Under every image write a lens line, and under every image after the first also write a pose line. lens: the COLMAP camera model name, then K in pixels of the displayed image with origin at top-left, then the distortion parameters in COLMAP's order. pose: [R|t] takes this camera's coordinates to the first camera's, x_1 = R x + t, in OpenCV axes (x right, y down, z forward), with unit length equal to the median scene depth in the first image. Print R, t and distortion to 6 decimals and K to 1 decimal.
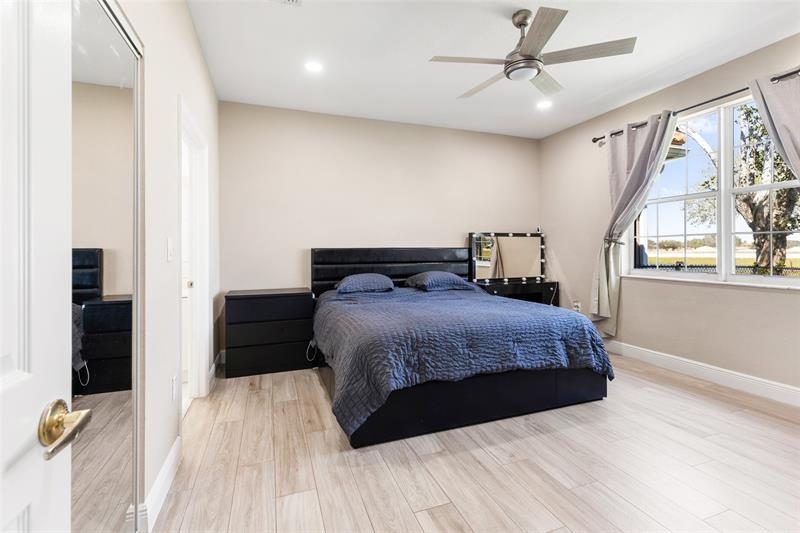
lens RADIAL K [[365.5, 0, 401.6], [0, 365.5, 255.9], [0, 0, 1]] dist [0.007528, -0.000321]
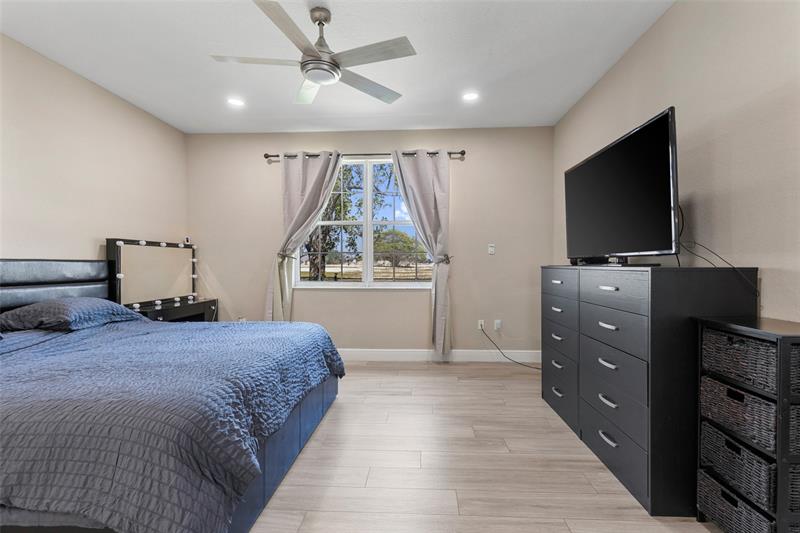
lens RADIAL K [[369.8, 0, 400.0], [0, 369.8, 266.5], [0, 0, 1]] dist [0.000922, -0.000142]
pose [[0.410948, 0.000661, 0.911659, -0.261449], [0.009676, 0.999940, -0.005087, -0.001002], [-0.911607, 0.010912, 0.410917, 0.251966]]
